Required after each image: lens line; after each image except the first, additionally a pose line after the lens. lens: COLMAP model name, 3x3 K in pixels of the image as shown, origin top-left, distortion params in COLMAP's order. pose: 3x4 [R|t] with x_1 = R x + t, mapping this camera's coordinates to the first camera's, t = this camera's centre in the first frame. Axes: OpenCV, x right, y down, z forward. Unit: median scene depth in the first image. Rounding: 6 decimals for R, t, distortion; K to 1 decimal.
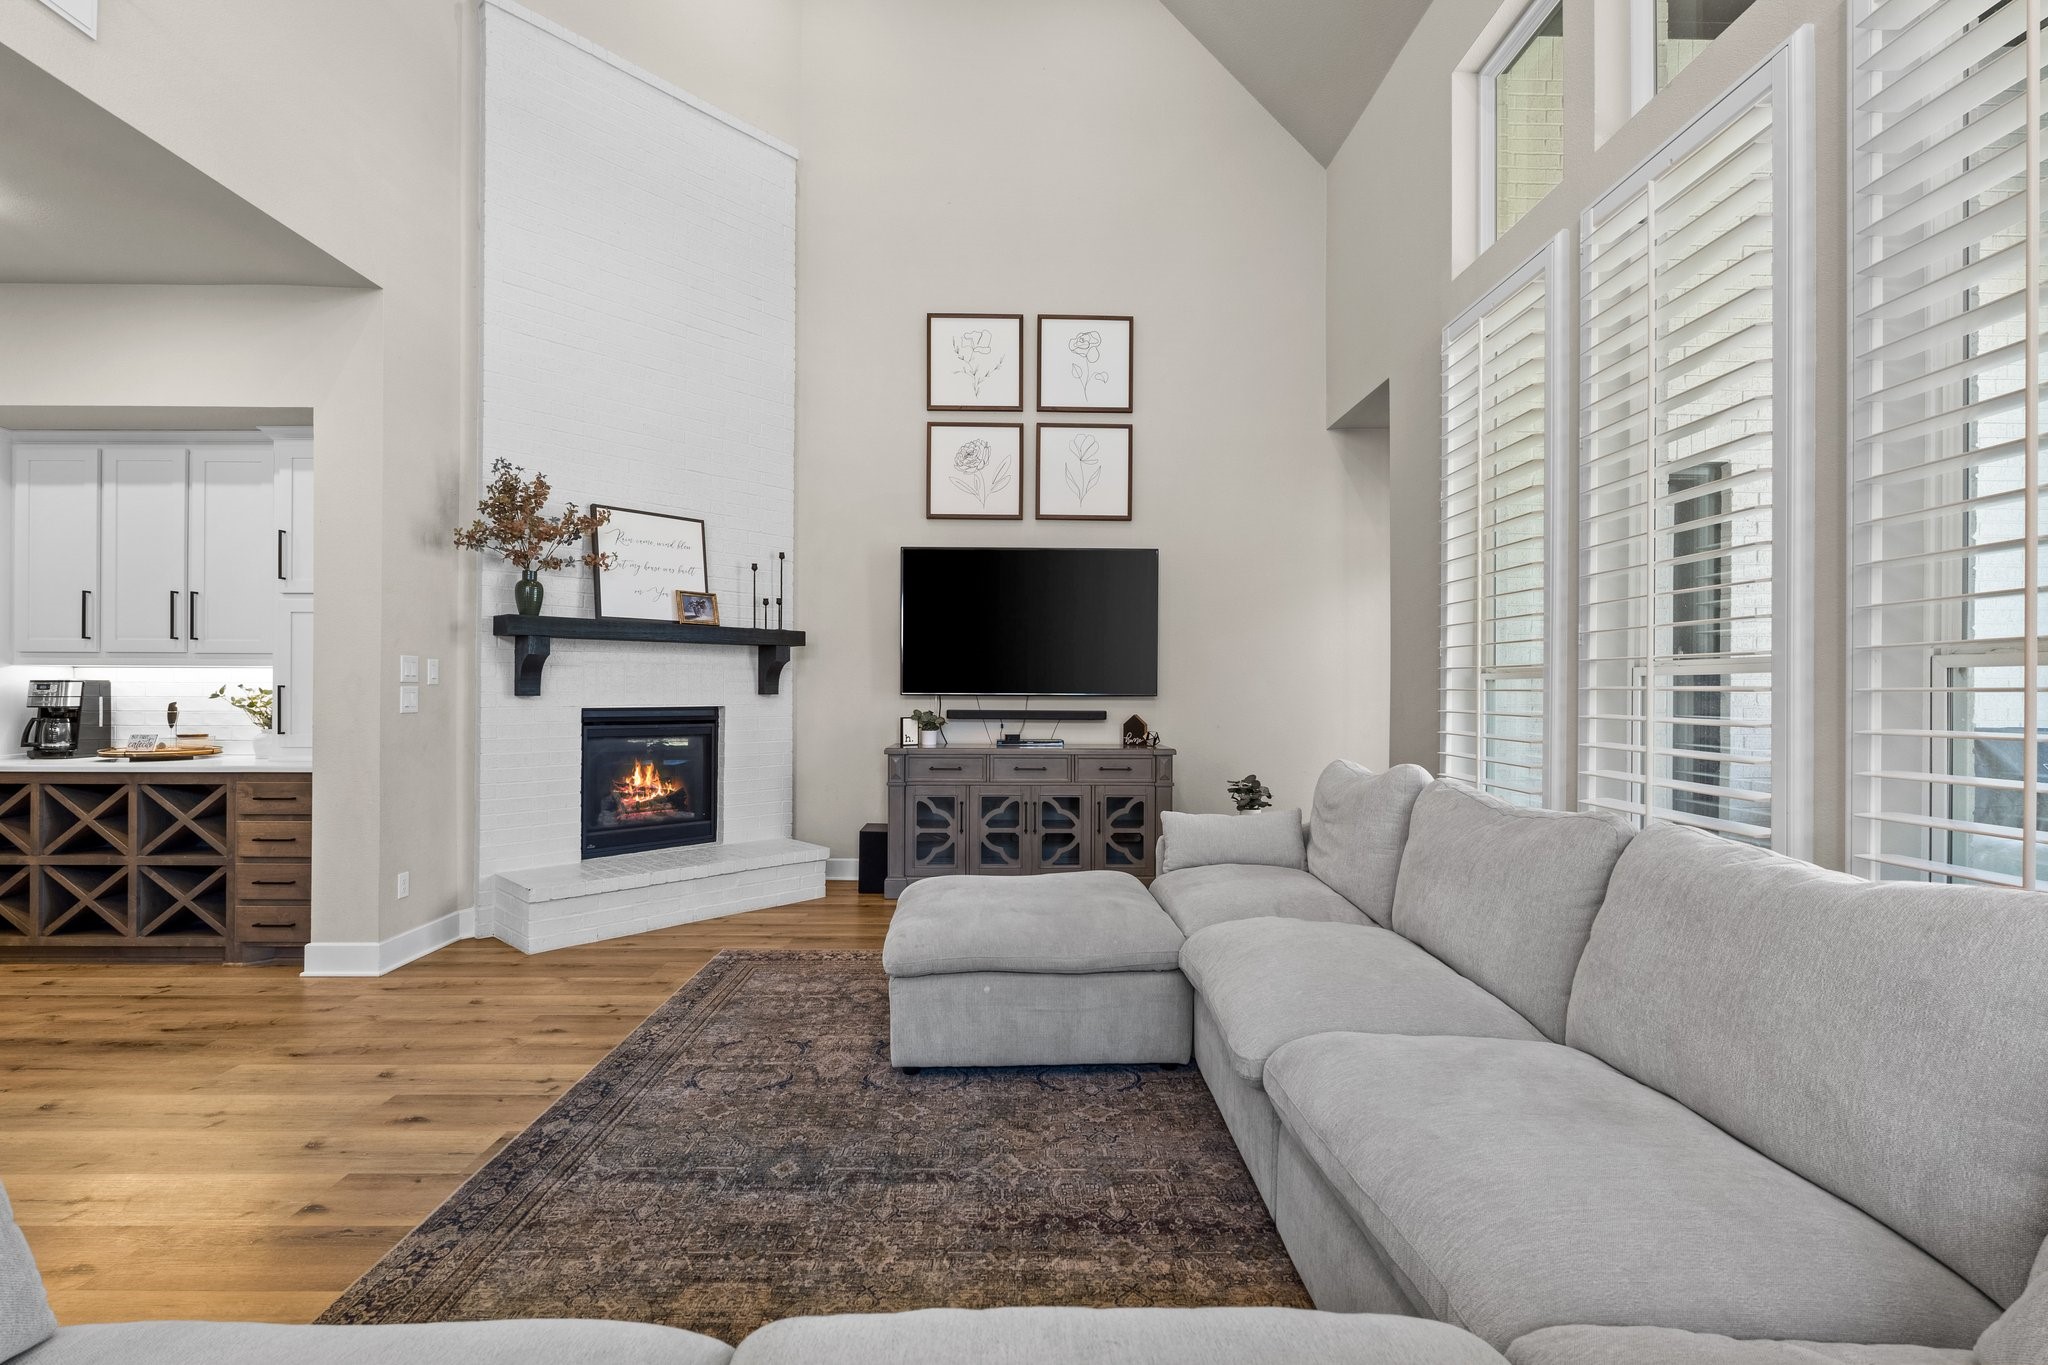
lens RADIAL K [[899.1, 0, 1026.9], [0, 899.1, 691.2], [0, 0, 1]] dist [-0.008361, 0.001581]
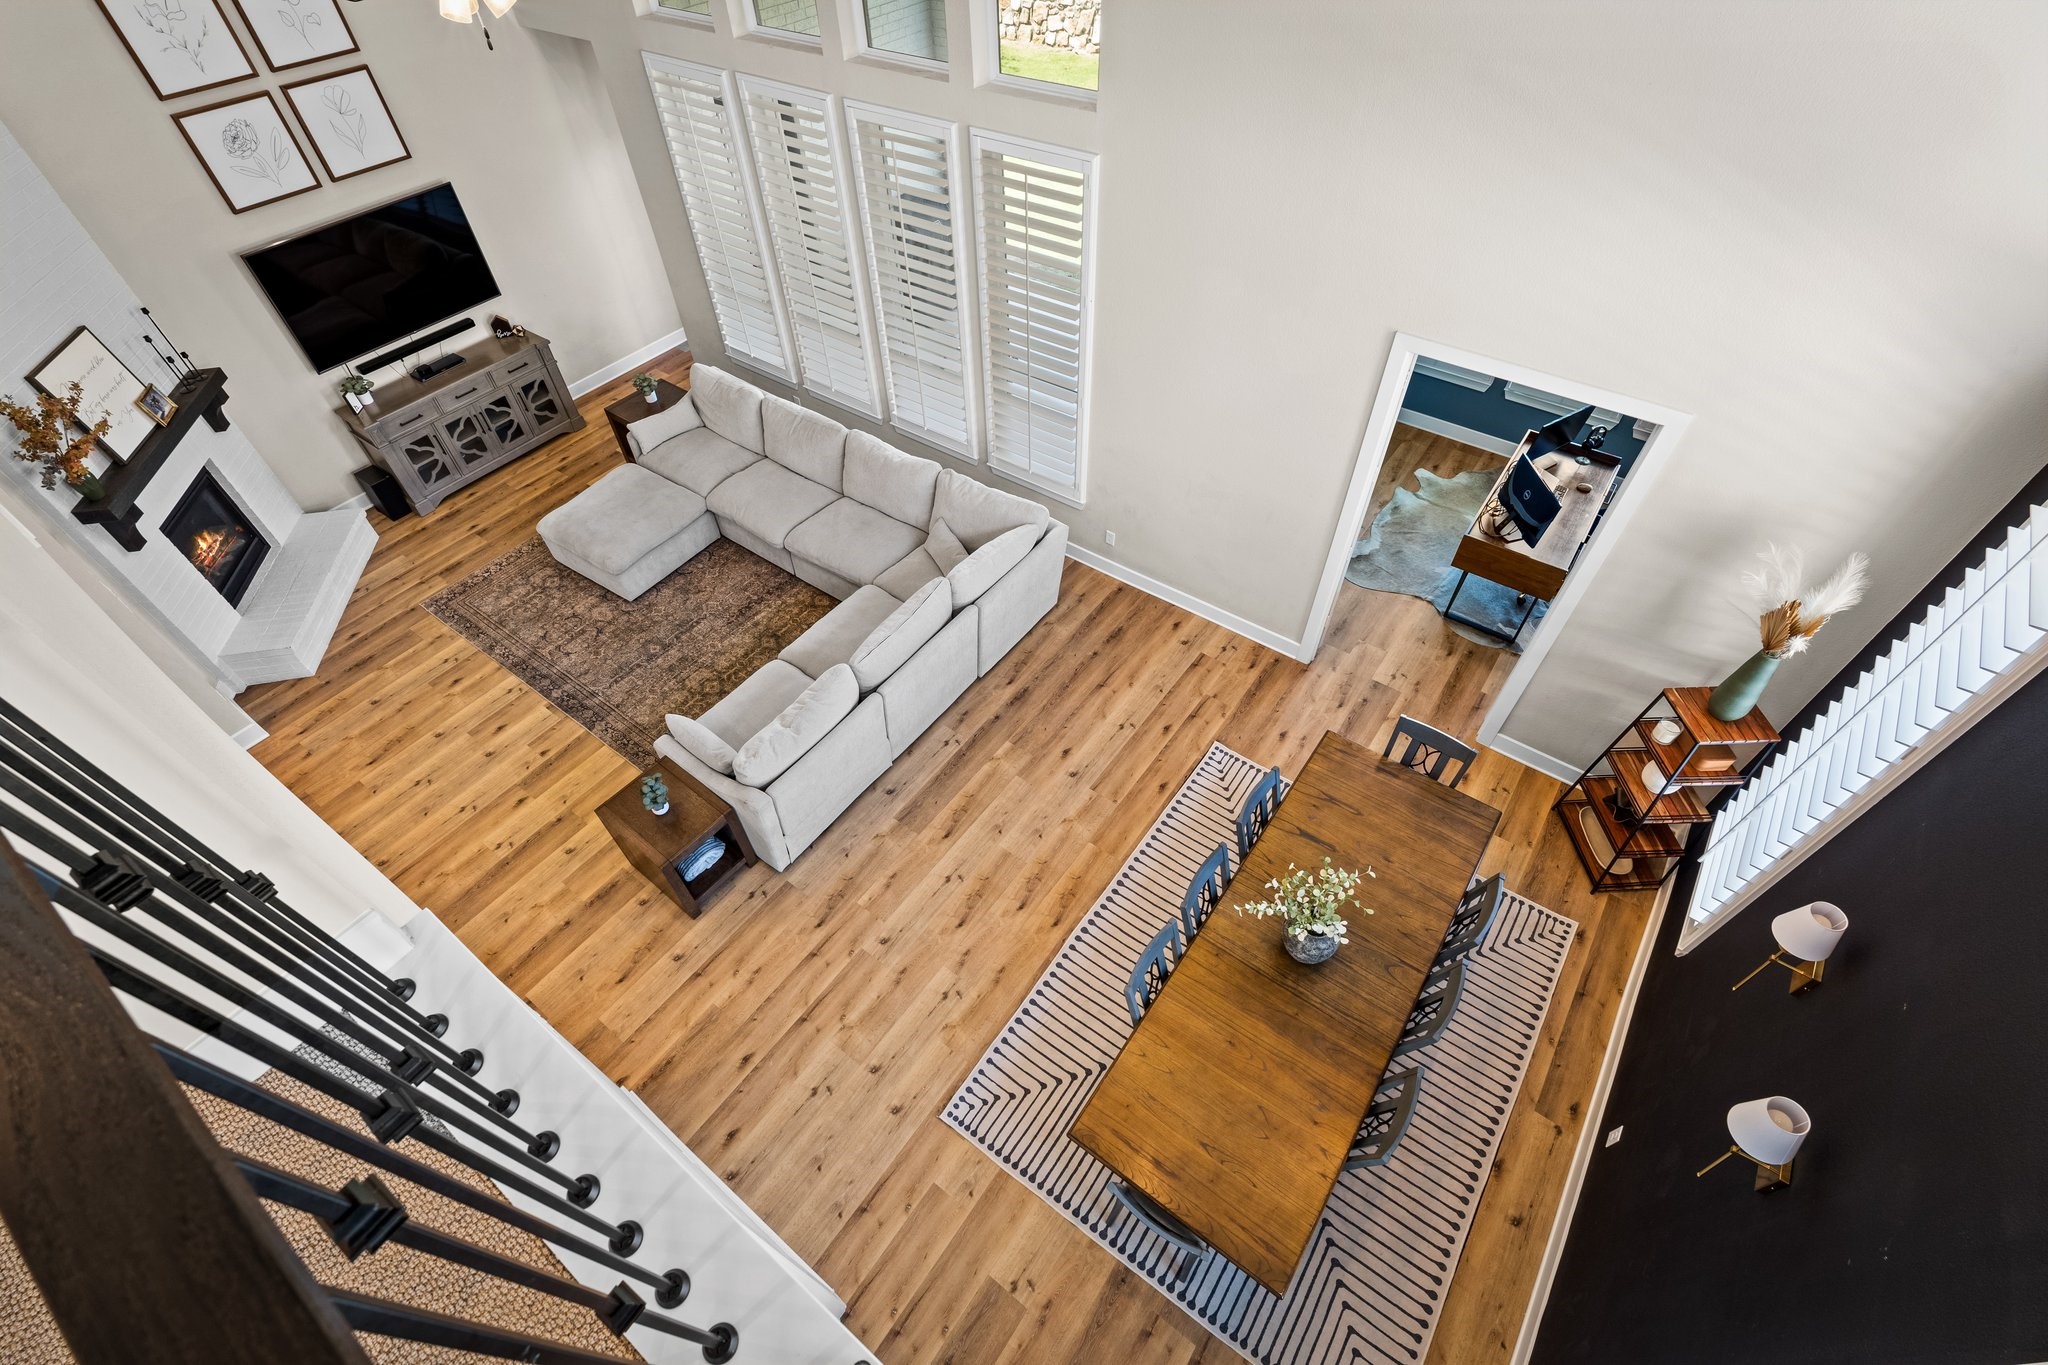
lens RADIAL K [[899.1, 0, 1027.1], [0, 899.1, 703.2], [0, 0, 1]] dist [-0.008361, 0.001581]
pose [[0.607291, -0.616881, 0.500656, -0.640669], [0.023837, 0.644032, 0.764627, -0.904377], [-0.794122, -0.452416, 0.405820, -0.712953]]
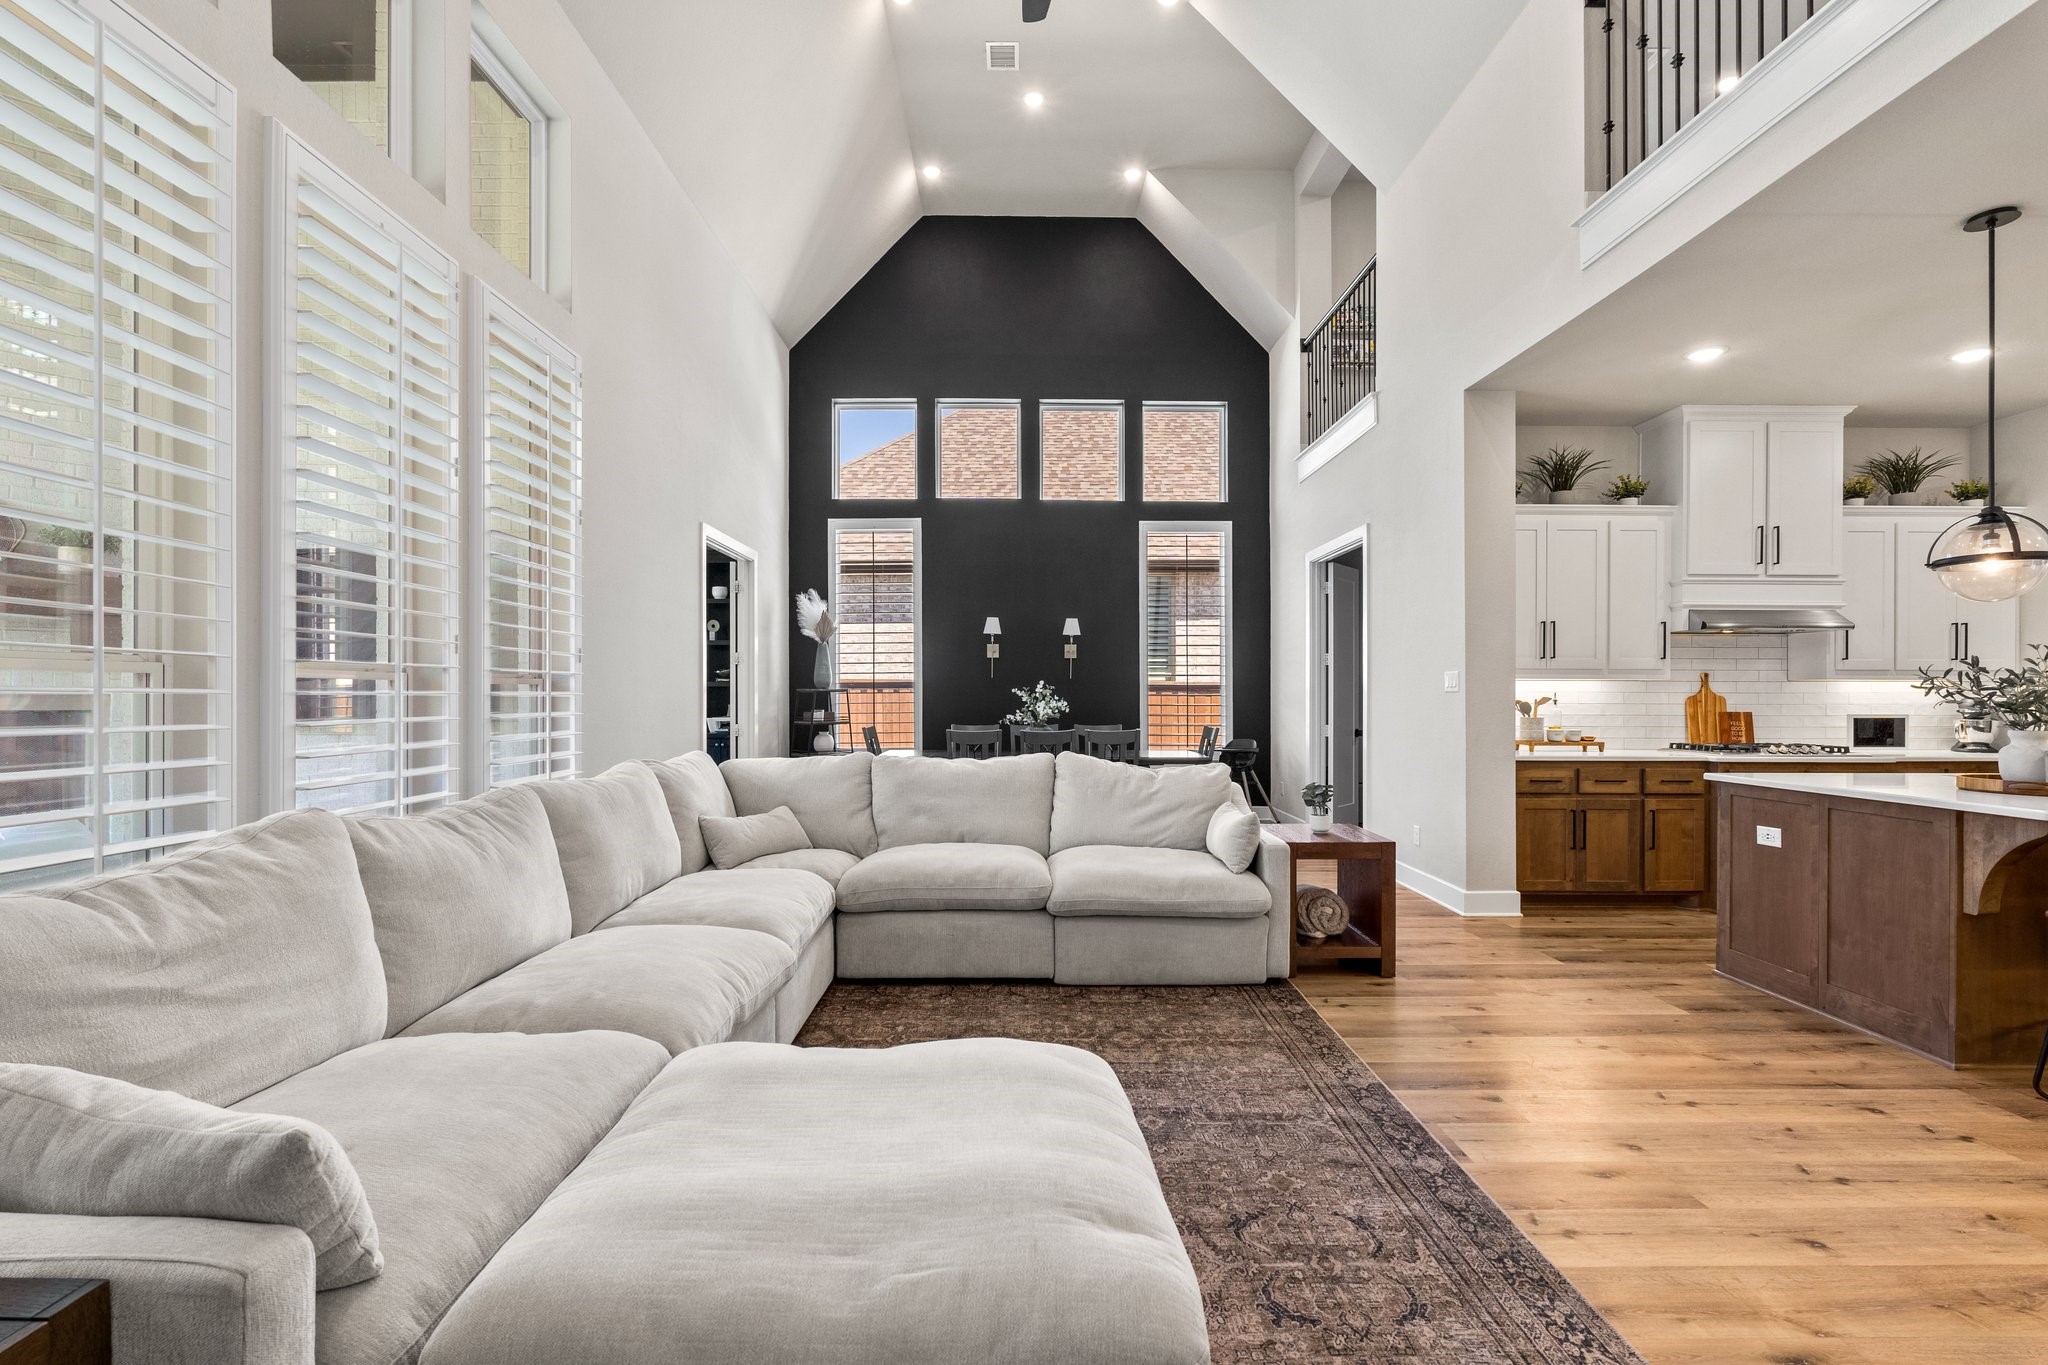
lens RADIAL K [[899.1, 0, 1020.4], [0, 899.1, 695.2], [0, 0, 1]] dist [-0.008361, 0.001581]
pose [[-0.999836, -0.005268, 0.017328, -0.069825], [-0.005266, 0.999986, 0.000155, -0.002558], [-0.017328, 0.000063, -0.999850, 1.234175]]
